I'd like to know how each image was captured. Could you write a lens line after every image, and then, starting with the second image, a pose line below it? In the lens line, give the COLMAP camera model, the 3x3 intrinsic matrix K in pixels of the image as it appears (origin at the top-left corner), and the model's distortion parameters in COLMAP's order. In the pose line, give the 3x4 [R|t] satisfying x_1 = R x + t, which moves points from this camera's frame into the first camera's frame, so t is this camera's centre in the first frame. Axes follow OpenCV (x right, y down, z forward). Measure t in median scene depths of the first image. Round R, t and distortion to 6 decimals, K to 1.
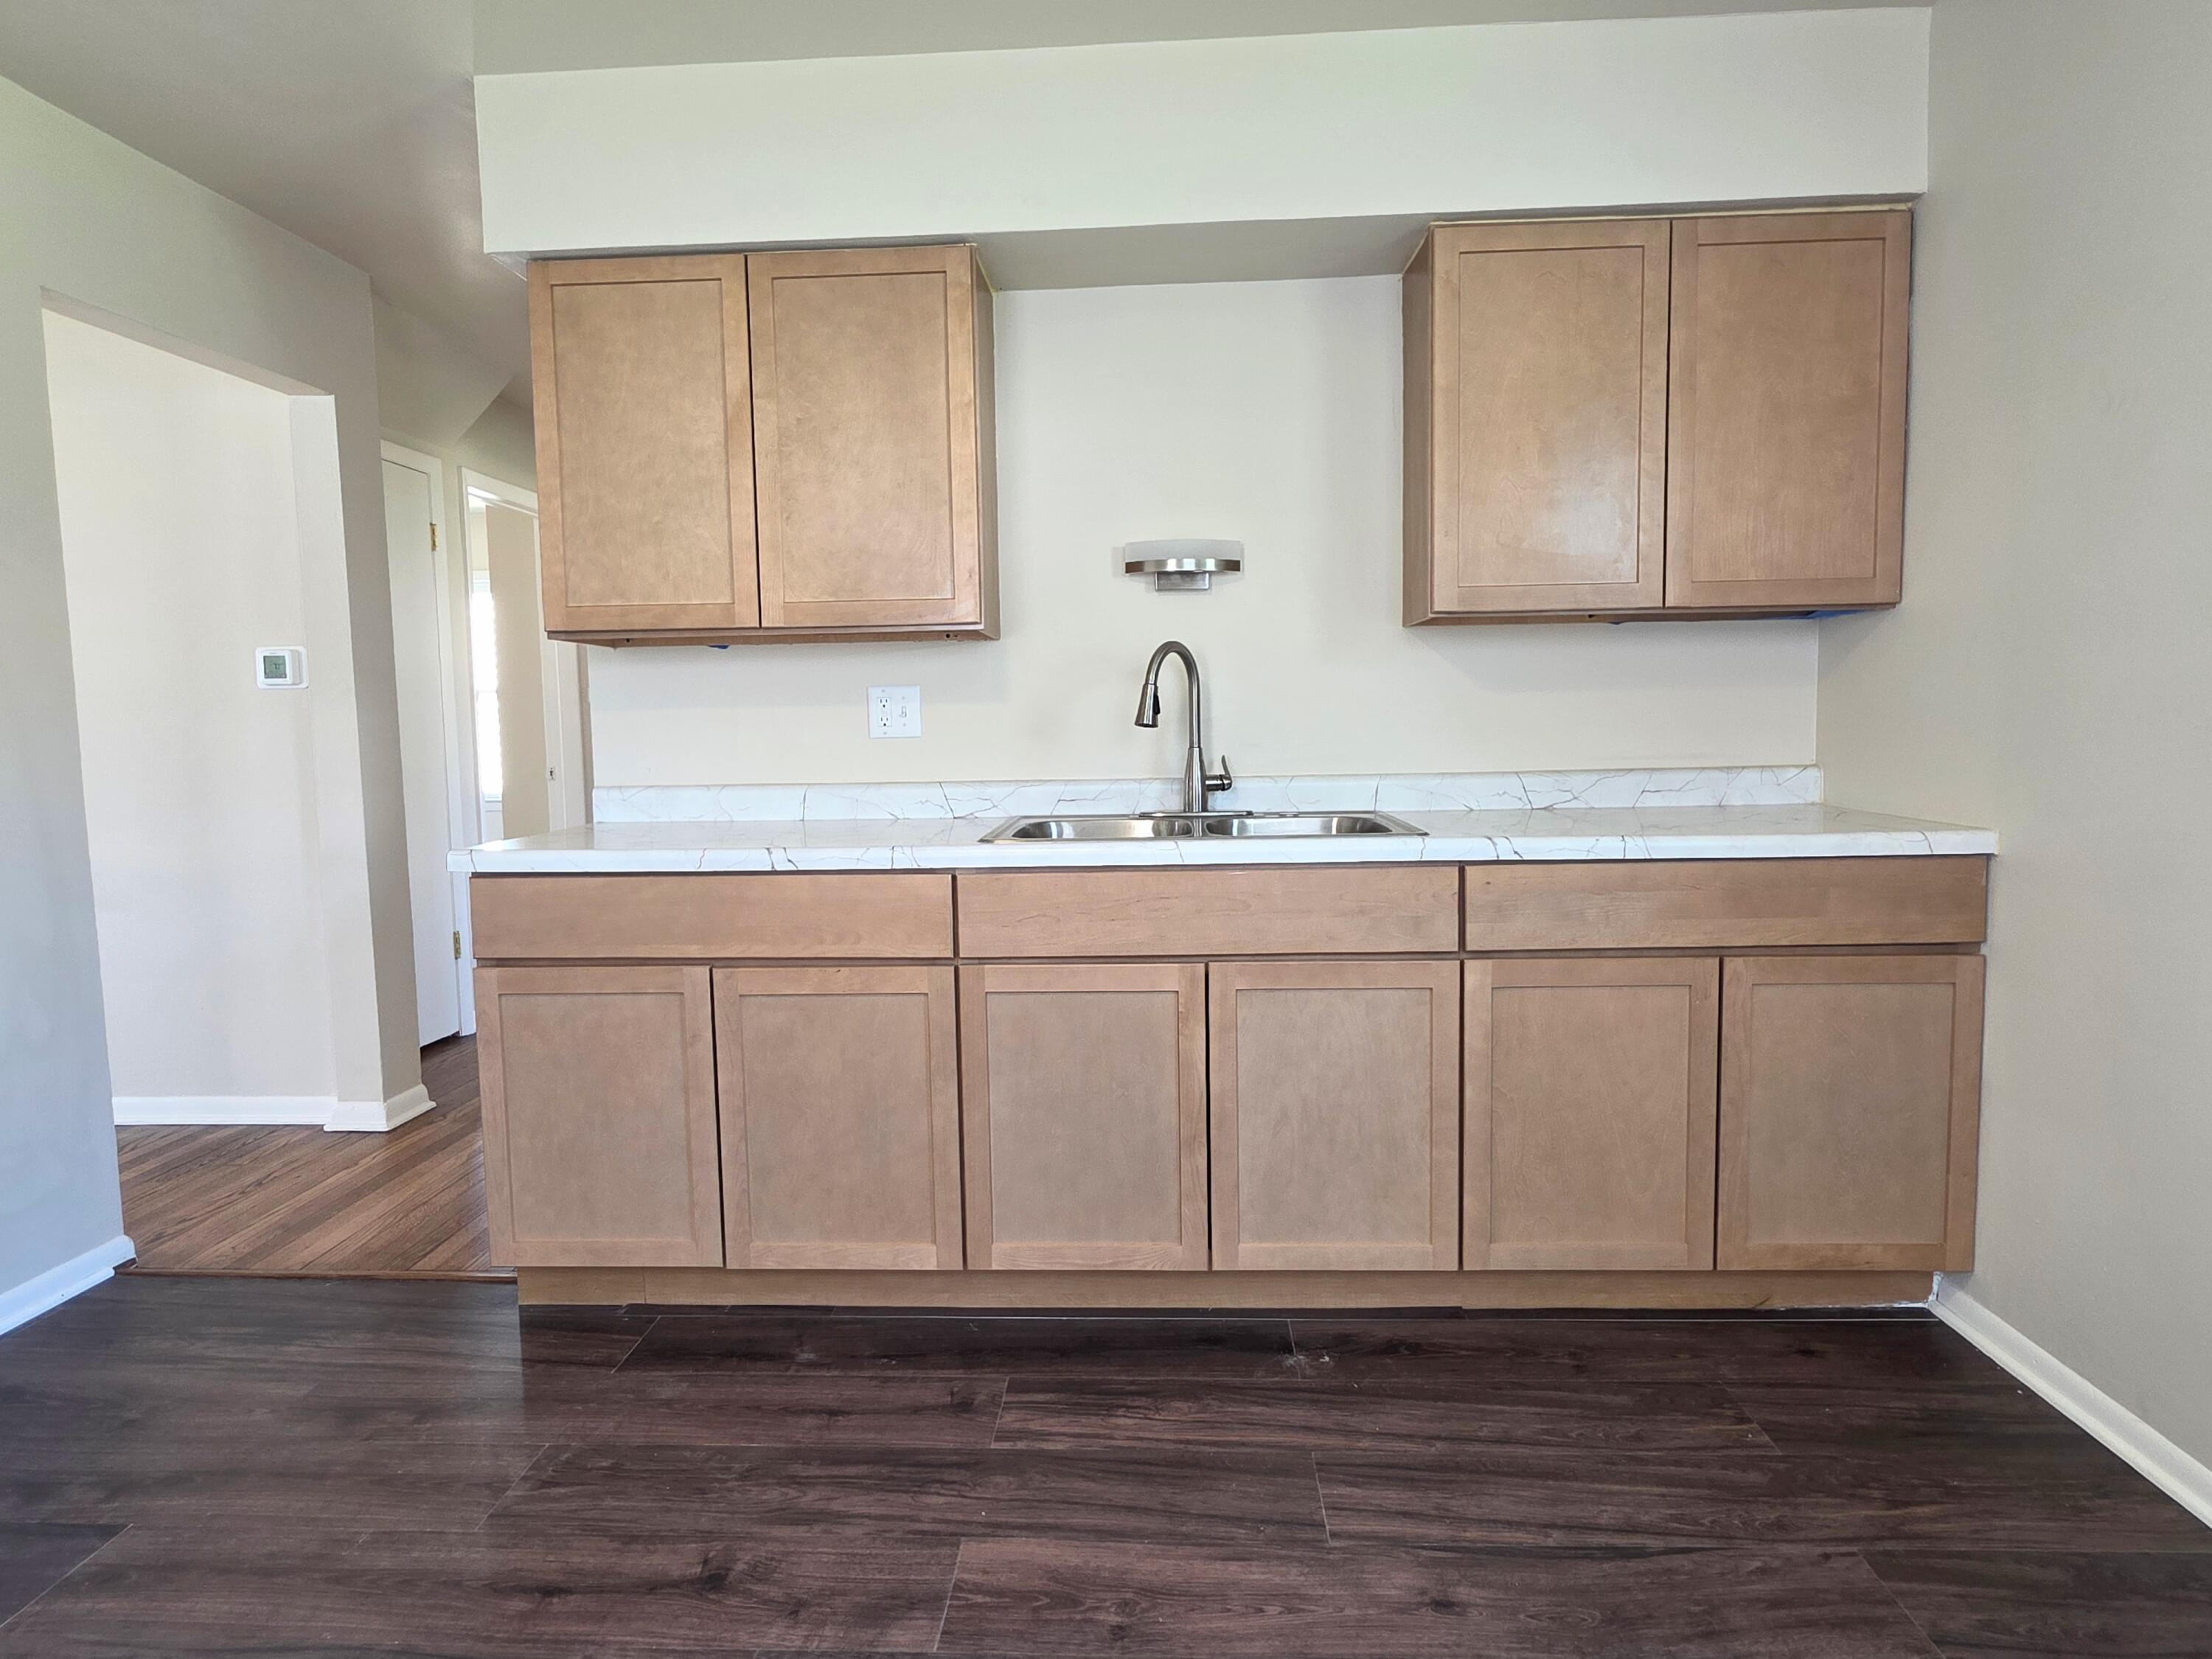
lens RADIAL K [[1269.6, 0, 1119.2], [0, 1269.6, 818.1], [0, 0, 1]] dist [0.002211, -0.001153]
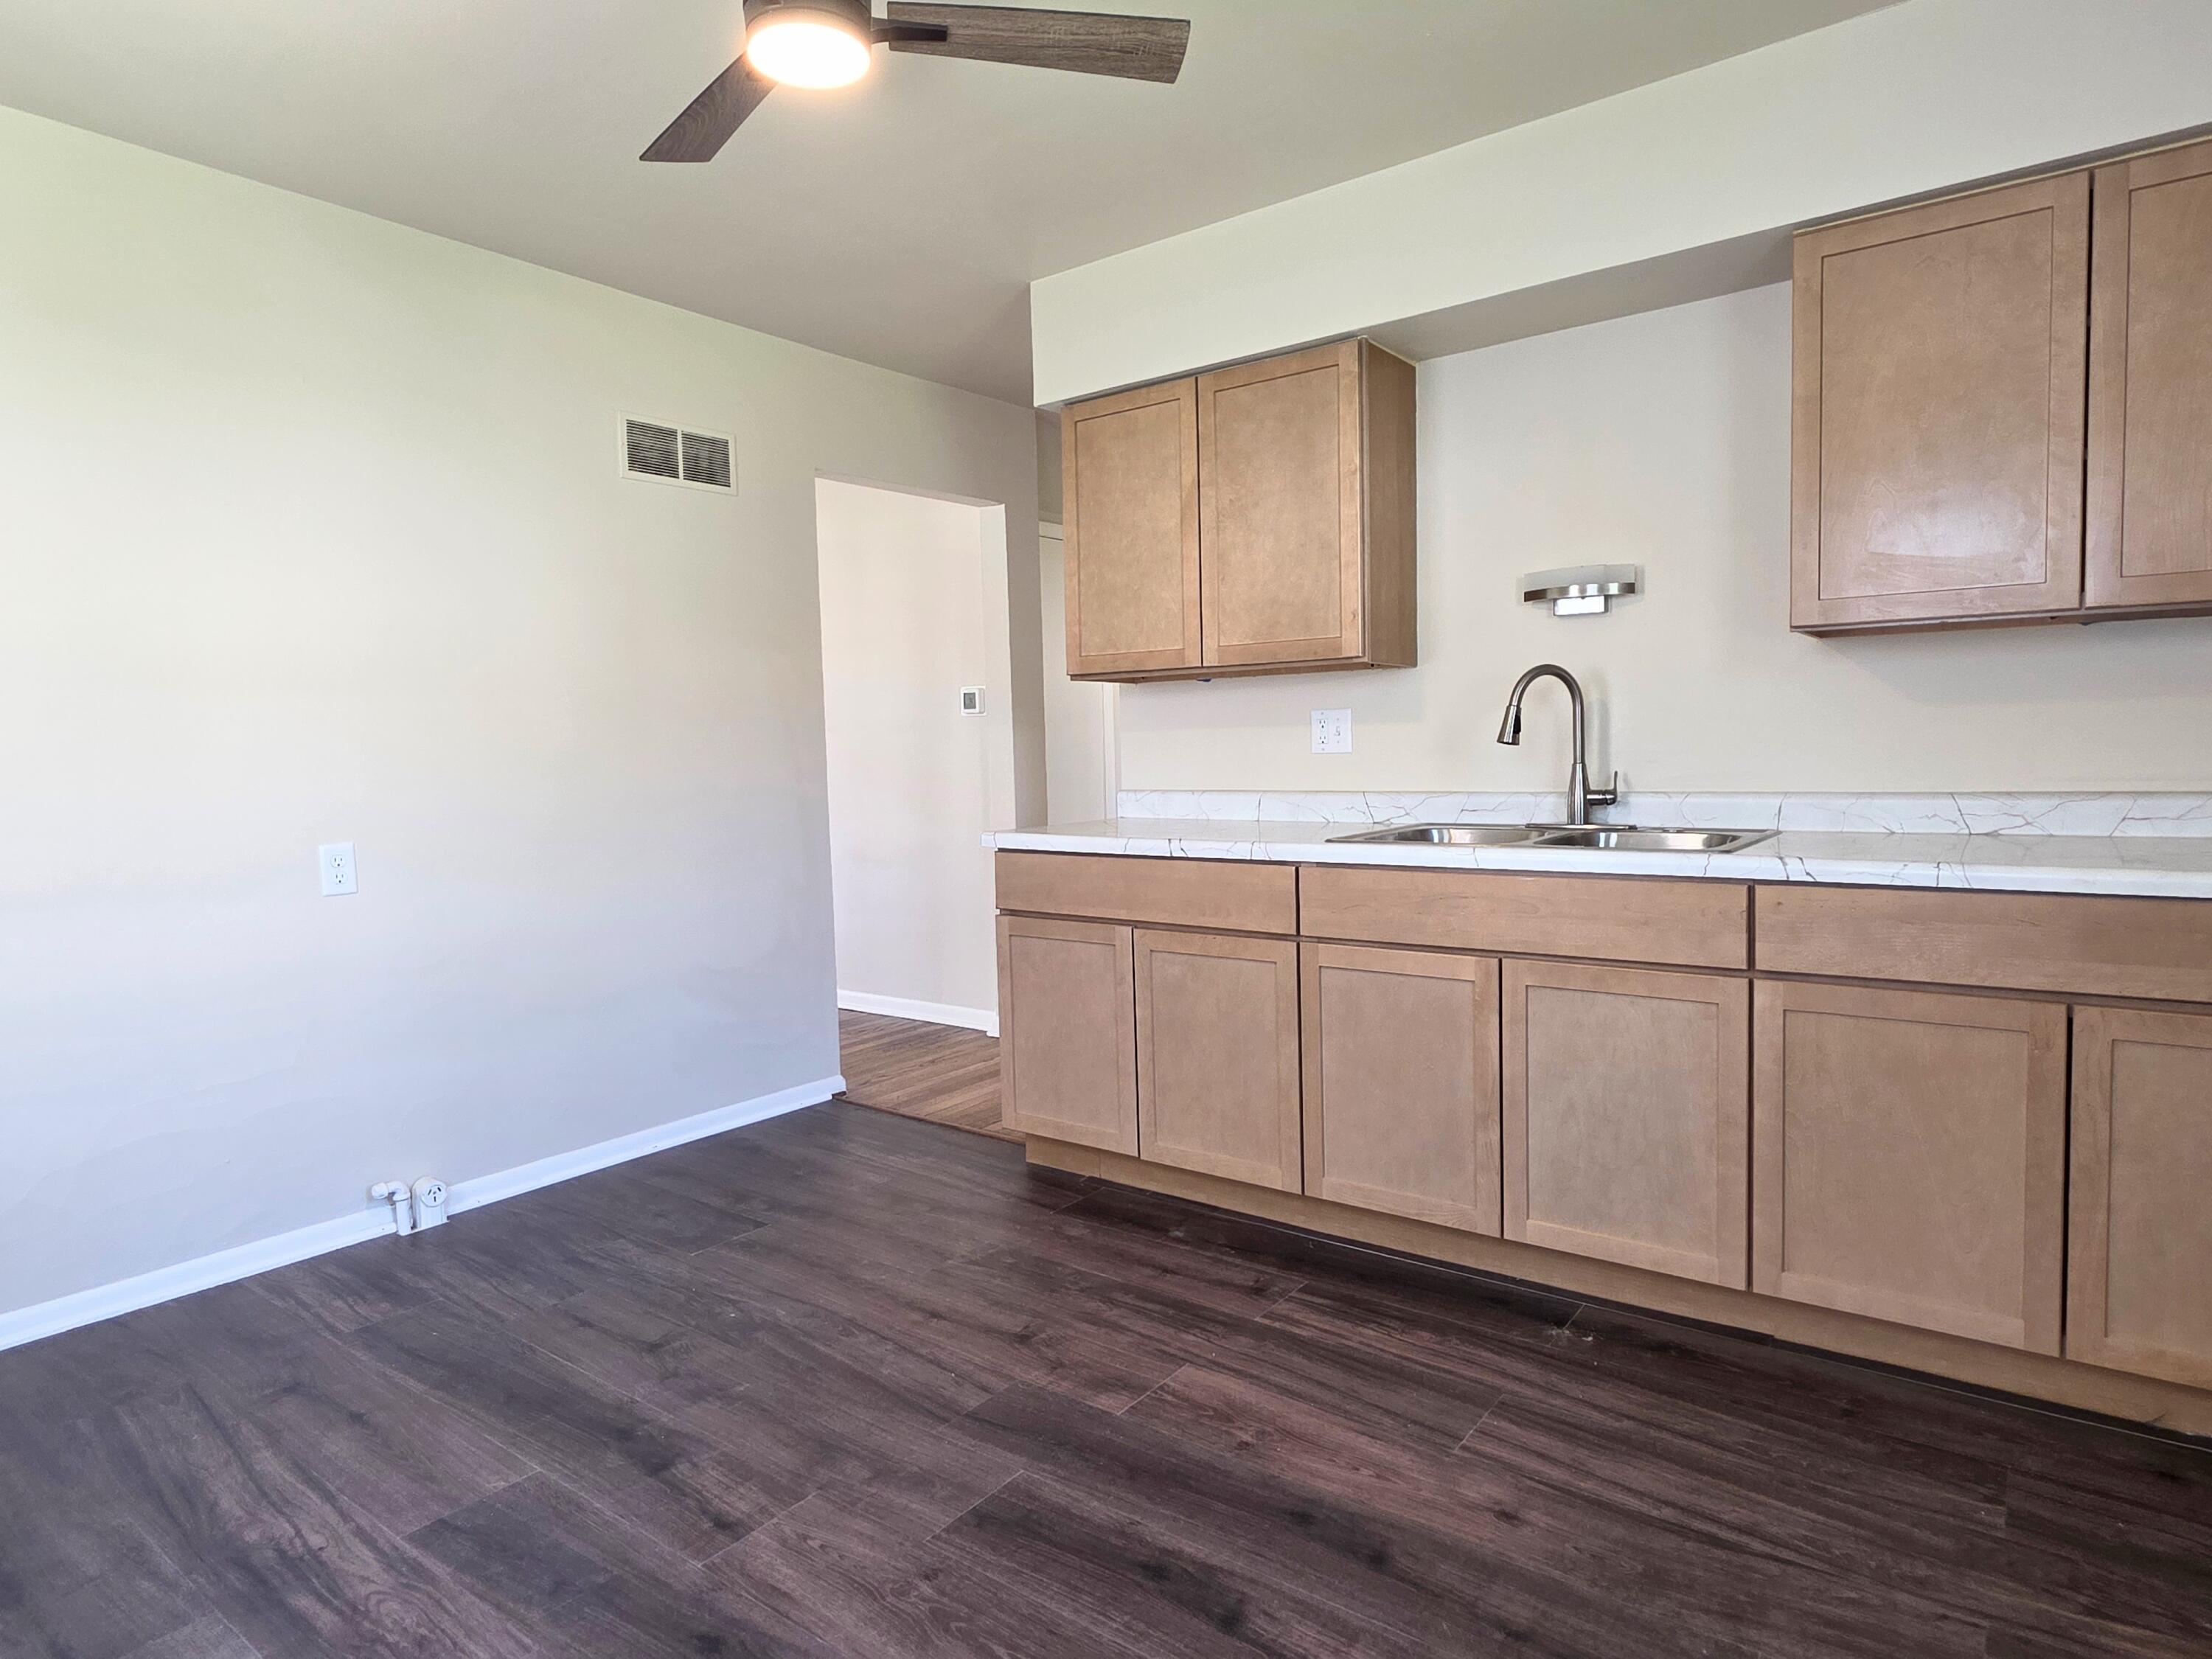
lens RADIAL K [[1269.6, 0, 1119.2], [0, 1269.6, 818.1], [0, 0, 1]] dist [0.002211, -0.001153]
pose [[0.828806, 0.031251, -0.558662, 0.405038], [-0.034971, 0.999380, 0.004024, -0.001278], [0.558442, 0.016202, 0.829385, -0.107640]]
